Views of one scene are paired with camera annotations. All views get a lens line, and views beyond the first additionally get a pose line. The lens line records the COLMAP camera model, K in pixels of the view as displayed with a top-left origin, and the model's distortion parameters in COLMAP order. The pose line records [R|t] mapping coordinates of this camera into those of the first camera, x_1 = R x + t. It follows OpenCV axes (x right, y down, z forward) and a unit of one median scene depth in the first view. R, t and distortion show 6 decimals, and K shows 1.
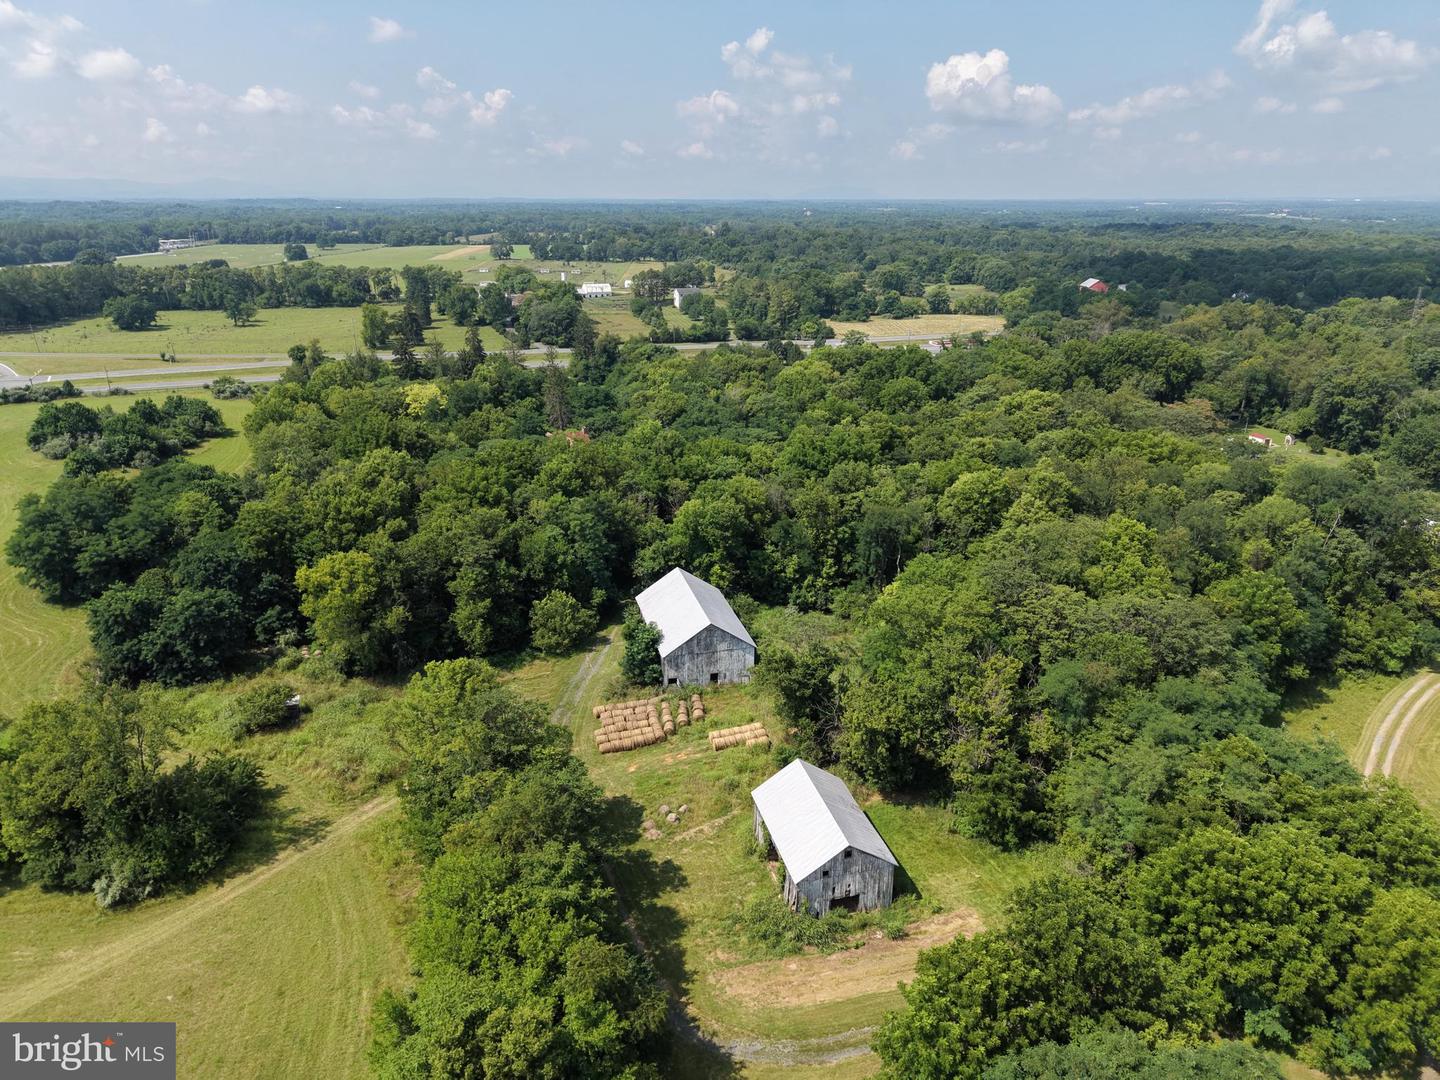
lens RADIAL K [[973.8, 0, 724.6], [0, 973.8, 513.0], [0, 0, 1]] dist [0.031021, -0.034157]
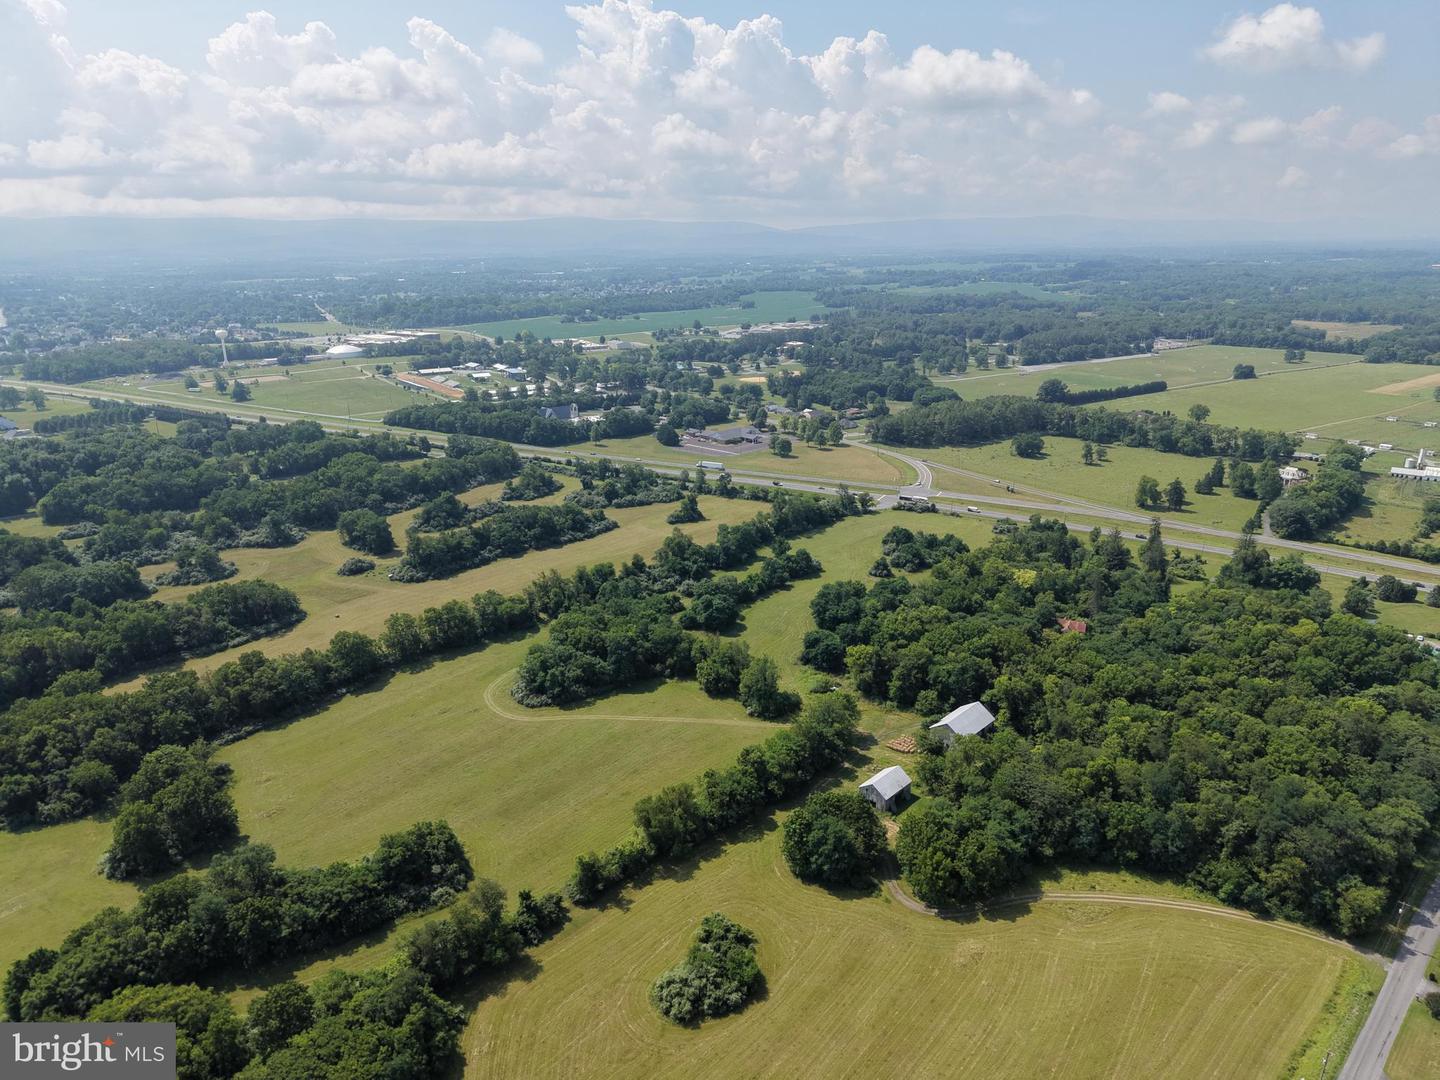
lens RADIAL K [[968.5, 0, 719.4], [0, 968.5, 532.7], [0, 0, 1]] dist [0.018664, -0.017702]
pose [[0.510766, 0.249246, -0.822797, 1.365876], [-0.246032, 0.959402, 0.137898, -0.471683], [0.823764, 0.132001, 0.551352, -0.784888]]
